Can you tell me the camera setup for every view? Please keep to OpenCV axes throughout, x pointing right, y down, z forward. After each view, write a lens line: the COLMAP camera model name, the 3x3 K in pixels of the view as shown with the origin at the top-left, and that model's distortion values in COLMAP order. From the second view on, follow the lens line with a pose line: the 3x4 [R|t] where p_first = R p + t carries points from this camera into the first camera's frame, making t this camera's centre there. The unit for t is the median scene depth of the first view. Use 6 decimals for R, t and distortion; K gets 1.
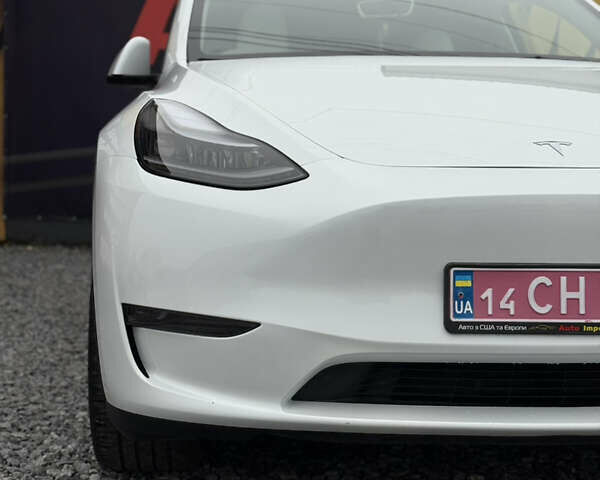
lens RADIAL K [[1113.5, 0, 297.8], [0, 1113.5, 243.3], [0, 0, 1]] dist [0.146319, 0.000000]
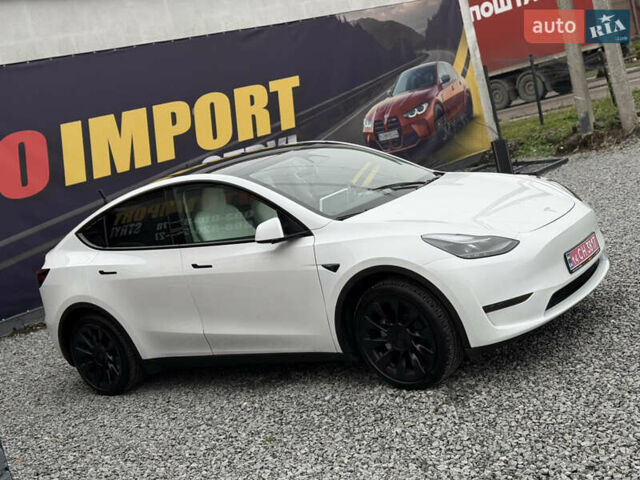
lens RADIAL K [[894.9, 0, 329.1], [0, 894.9, 232.9], [0, 0, 1]] dist [0.127813, 0.000000]
pose [[0.651475, -0.286913, 0.702325, -2.077492], [0.301686, 0.947364, 0.107173, -0.511858], [-0.696108, 0.142061, 0.703742, -0.346625]]
